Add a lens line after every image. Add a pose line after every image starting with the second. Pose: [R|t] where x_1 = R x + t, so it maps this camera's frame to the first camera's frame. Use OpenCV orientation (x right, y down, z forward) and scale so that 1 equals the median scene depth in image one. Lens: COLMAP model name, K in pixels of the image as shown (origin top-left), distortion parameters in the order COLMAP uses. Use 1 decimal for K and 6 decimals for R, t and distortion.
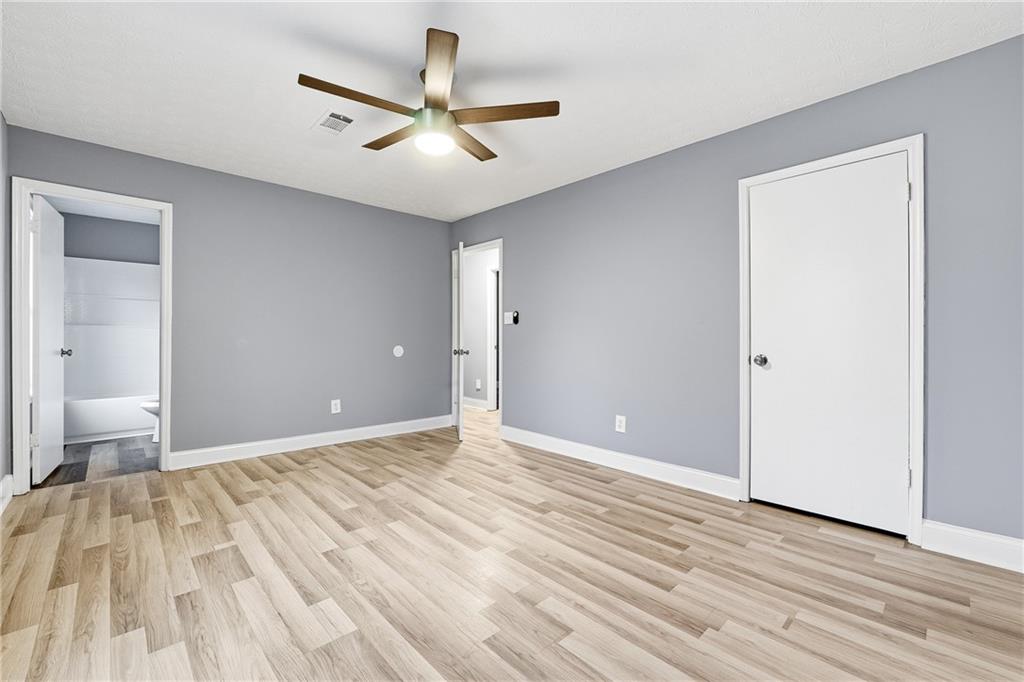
lens RADIAL K [[429.7, 0, 507.2], [0, 429.7, 337.0], [0, 0, 1]] dist [-0.010473, 0.000995]
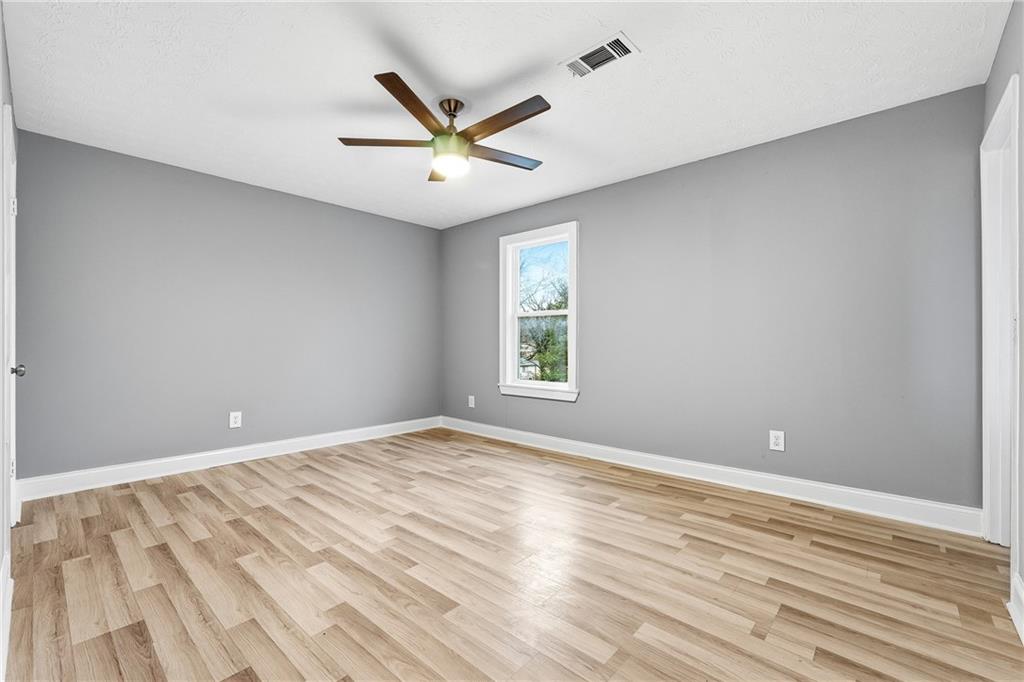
lens RADIAL K [[429.7, 0, 507.2], [0, 429.7, 337.0], [0, 0, 1]] dist [-0.010473, 0.000995]
pose [[-0.996549, -0.004361, -0.082887, -0.211822], [-0.003334, 0.999916, -0.012515, 0.003024], [0.082935, -0.012196, -0.996480, 2.028245]]
